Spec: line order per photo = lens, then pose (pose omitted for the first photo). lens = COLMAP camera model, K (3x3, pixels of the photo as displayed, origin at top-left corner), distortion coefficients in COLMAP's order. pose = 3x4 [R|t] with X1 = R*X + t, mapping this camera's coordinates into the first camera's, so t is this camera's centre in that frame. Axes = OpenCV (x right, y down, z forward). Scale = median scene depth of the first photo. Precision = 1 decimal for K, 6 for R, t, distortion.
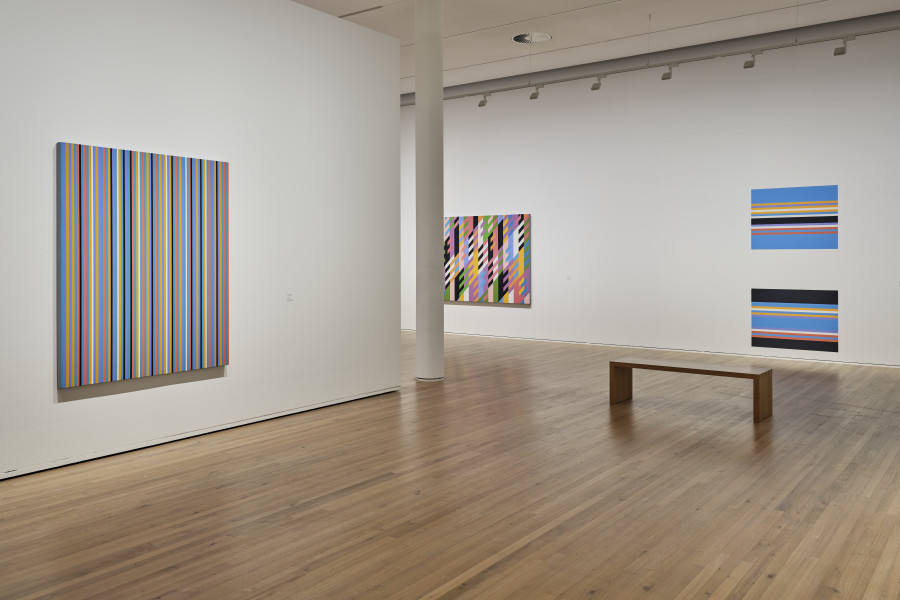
lens RADIAL K [[759.7, 0, 450.0], [0, 759.7, 300.0], [0, 0, 1]] dist [-0.006190, -0.003439]
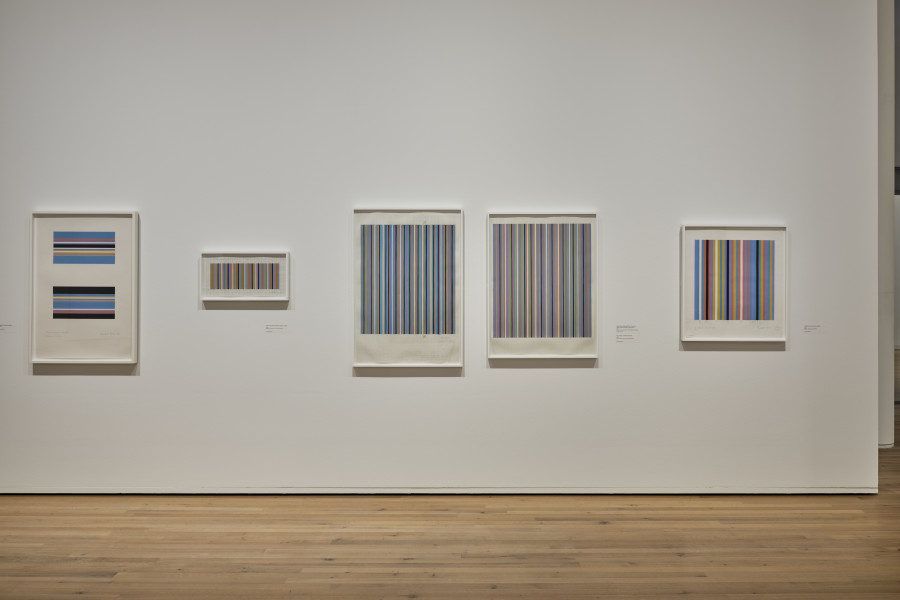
lens RADIAL K [[680.8, 0, 450.0], [0, 680.8, 300.0], [0, 0, 1]] dist [0.004245, 0.000304]
pose [[-0.598350, -0.012766, 0.801133, -0.450082], [0.039681, 0.998174, 0.045543, -0.049287], [-0.800252, 0.059041, -0.596751, 1.356973]]
